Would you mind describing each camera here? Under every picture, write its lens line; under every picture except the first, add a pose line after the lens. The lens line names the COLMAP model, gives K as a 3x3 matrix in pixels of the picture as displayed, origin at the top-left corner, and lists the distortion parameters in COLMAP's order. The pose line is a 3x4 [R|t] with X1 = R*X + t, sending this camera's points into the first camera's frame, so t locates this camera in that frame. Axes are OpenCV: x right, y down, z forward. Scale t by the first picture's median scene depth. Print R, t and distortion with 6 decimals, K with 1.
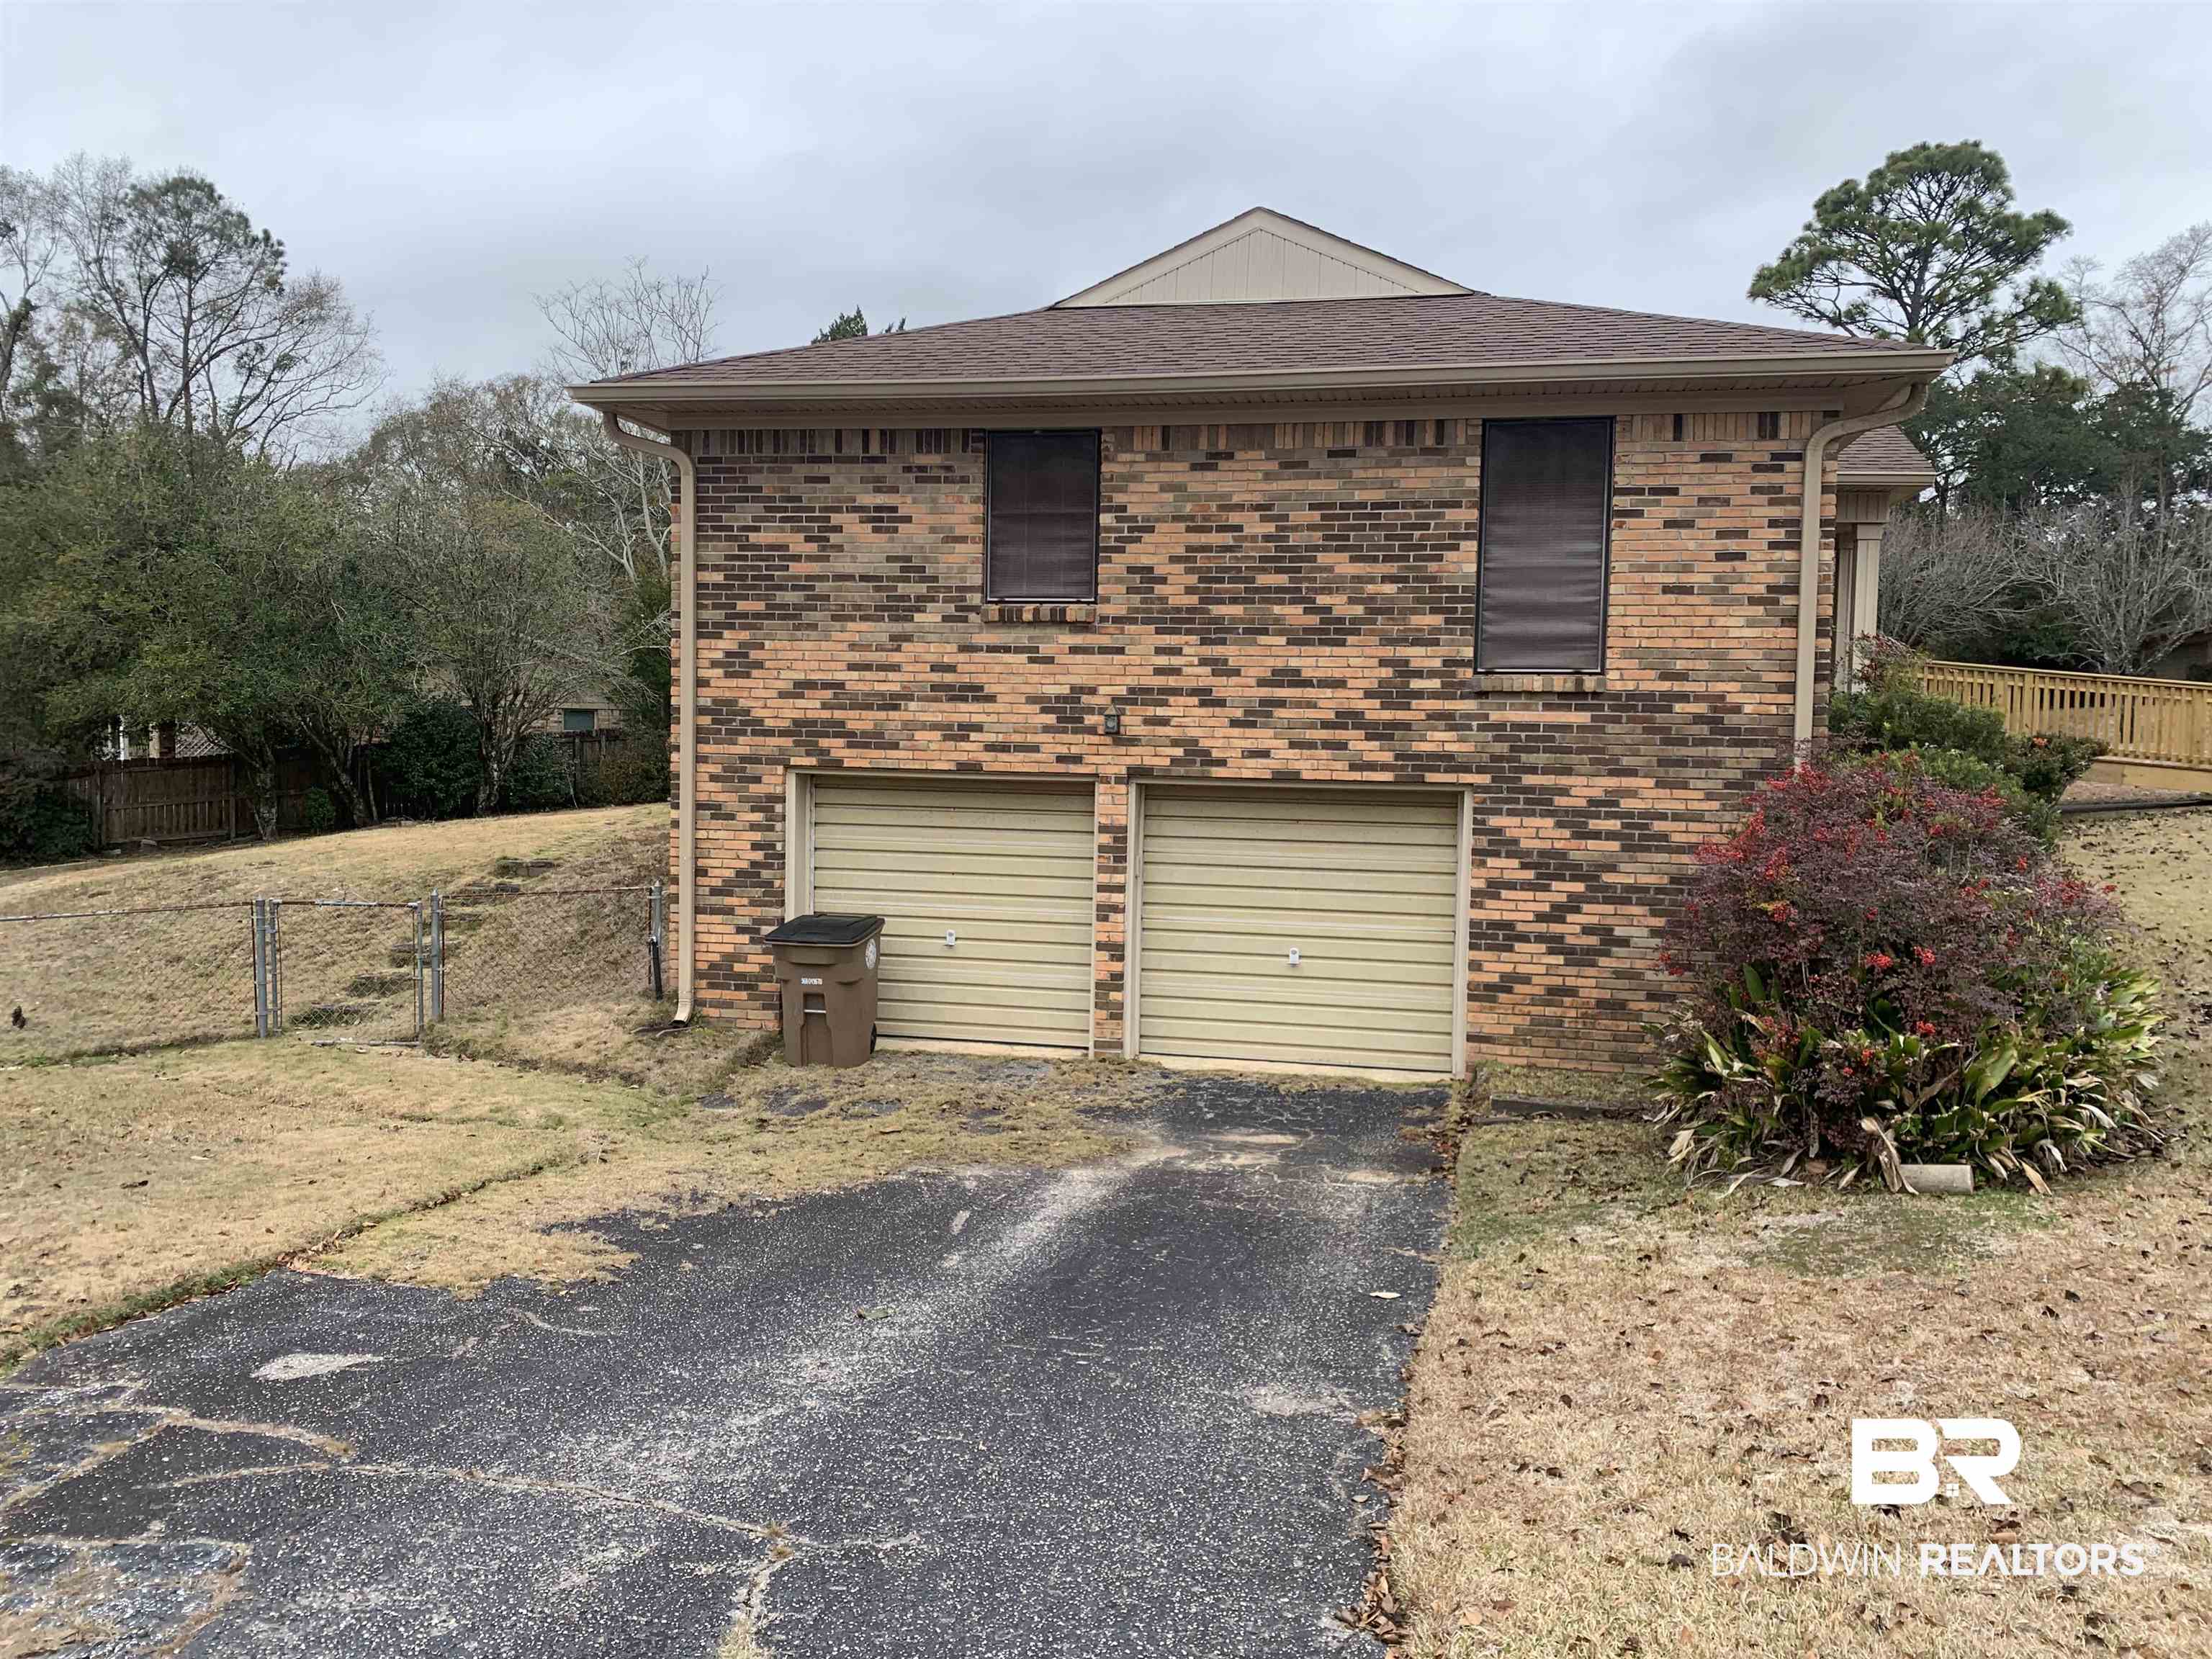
lens RADIAL K [[1675.9, 0, 1103.4], [0, 1675.9, 824.2], [0, 0, 1]] dist [0.008479, -0.007400]
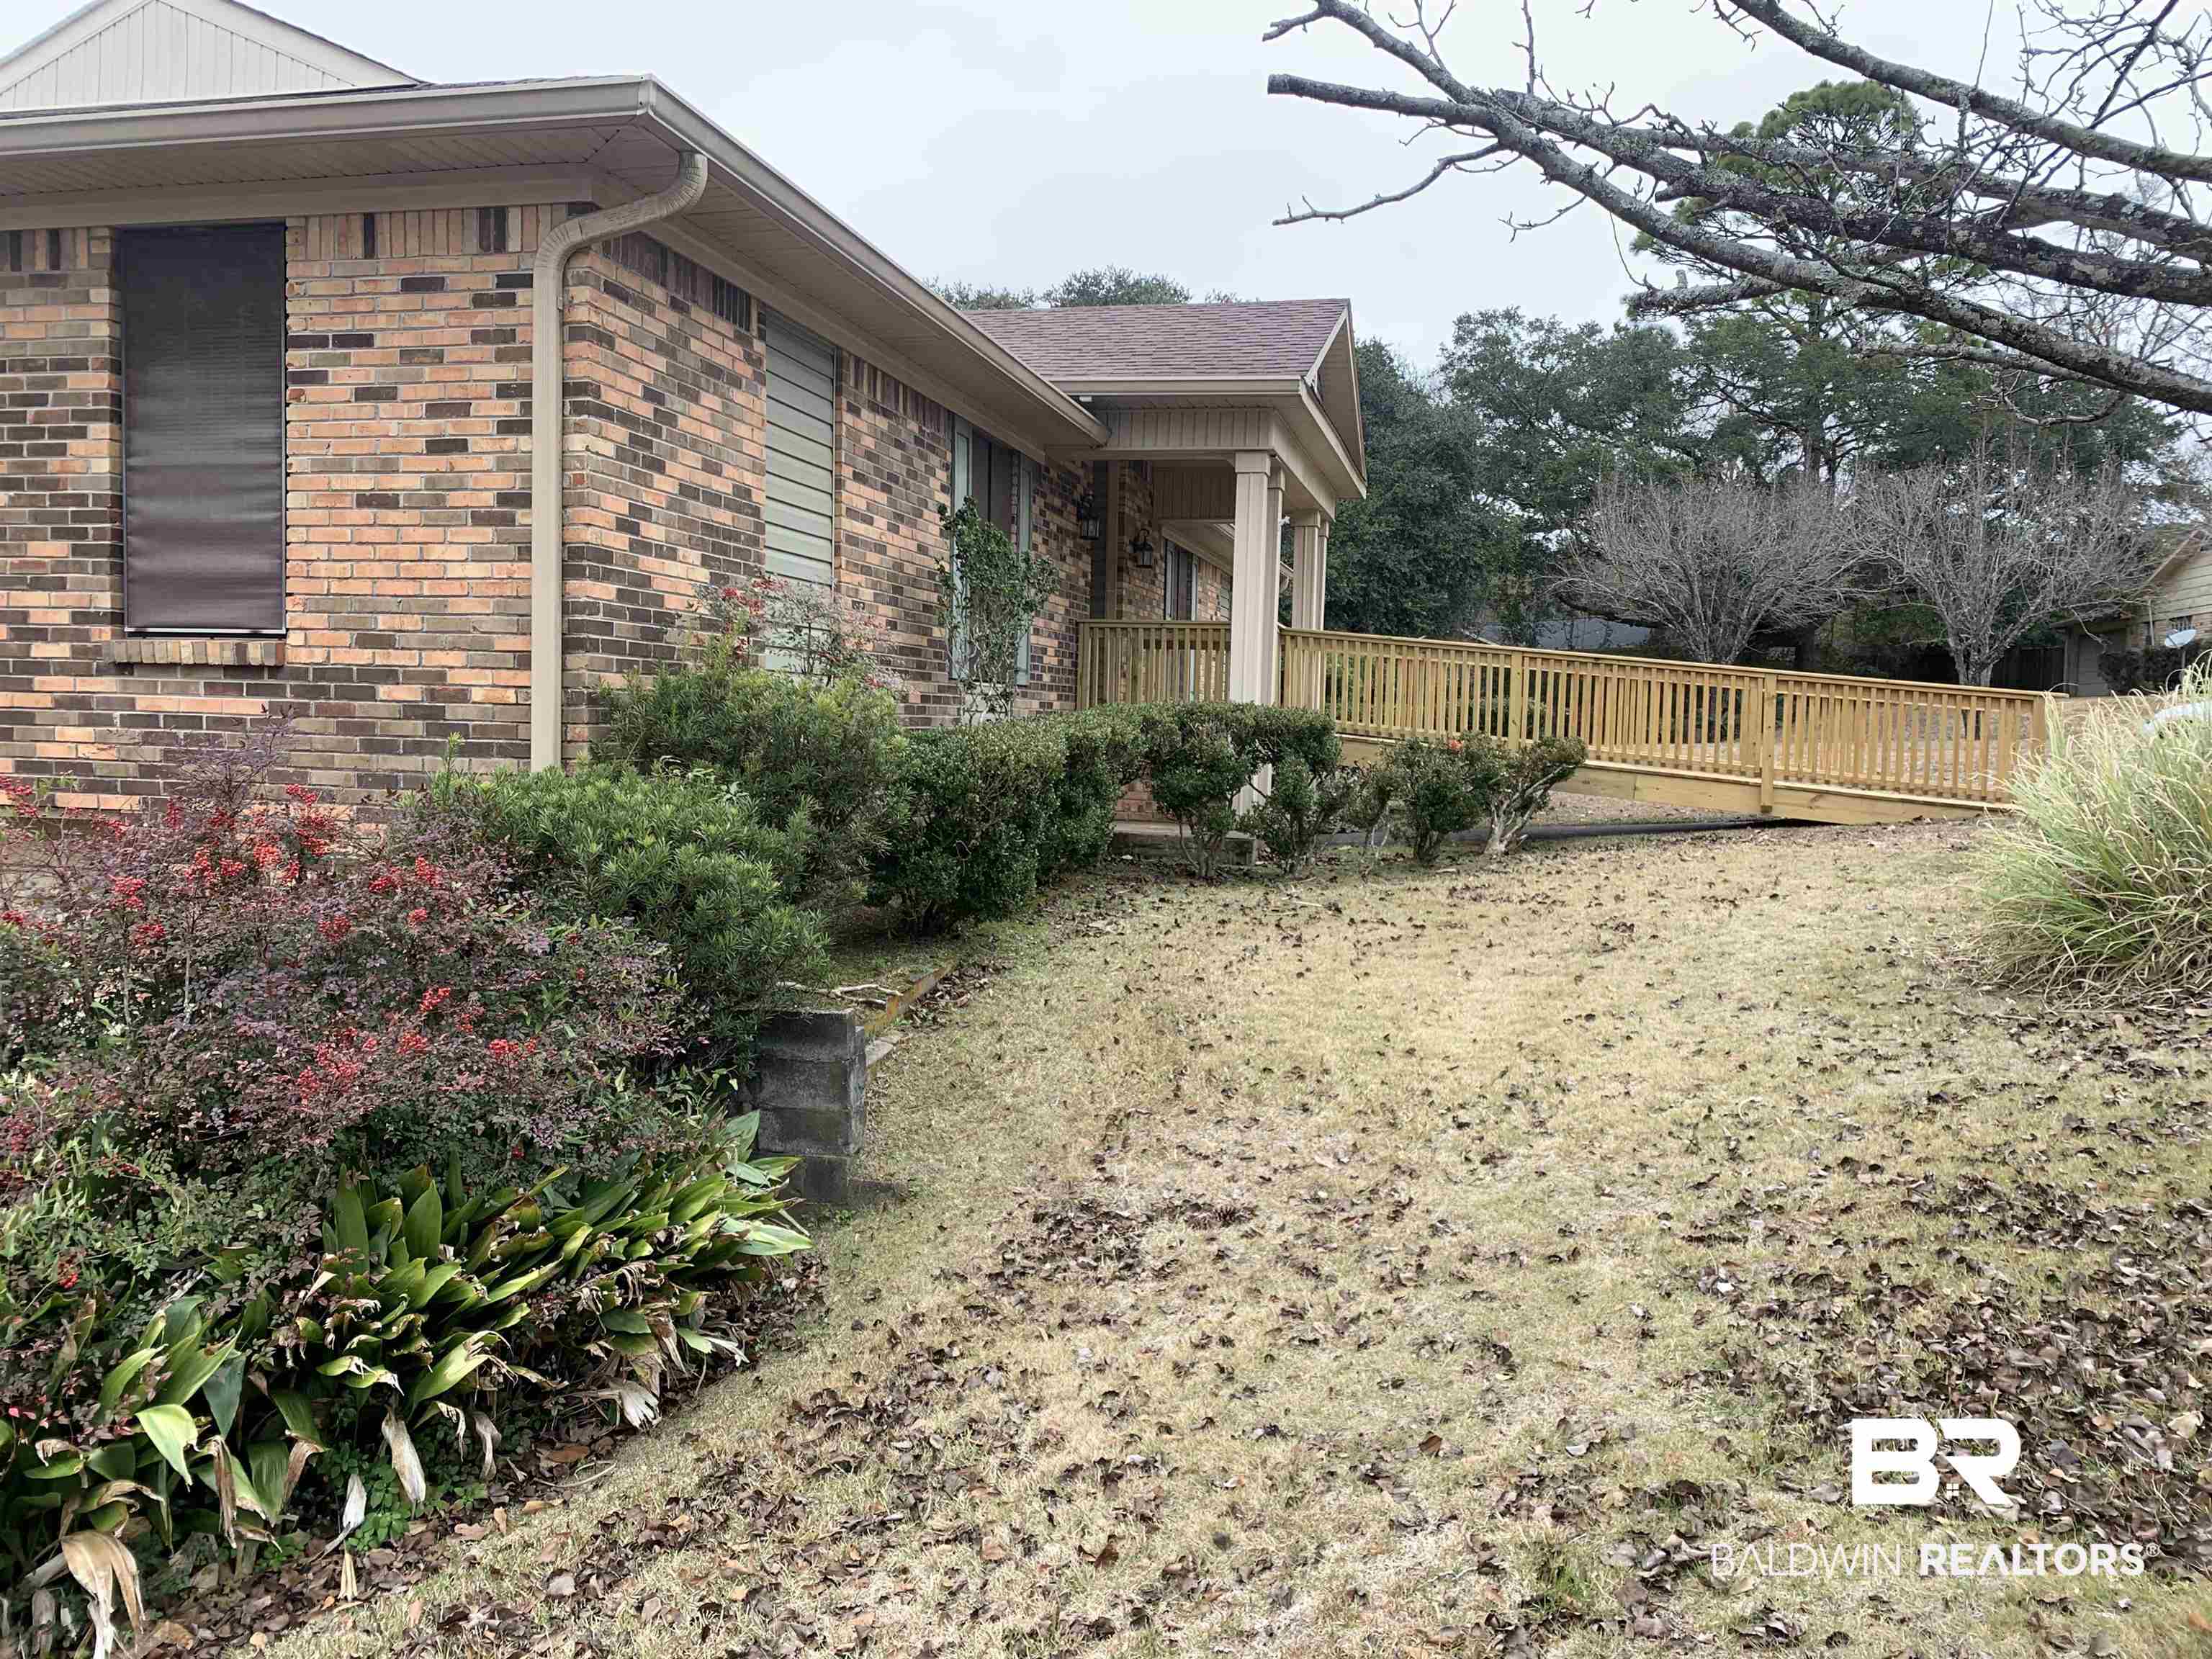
lens RADIAL K [[1675.9, 0, 1109.7], [0, 1675.9, 836.3], [0, 0, 1]] dist [0.008479, -0.007400]
pose [[0.999882, 0.009220, -0.012251, 0.614775], [-0.009010, 0.999813, 0.017113, -0.028890], [0.012406, -0.017001, 0.999778, 0.379254]]
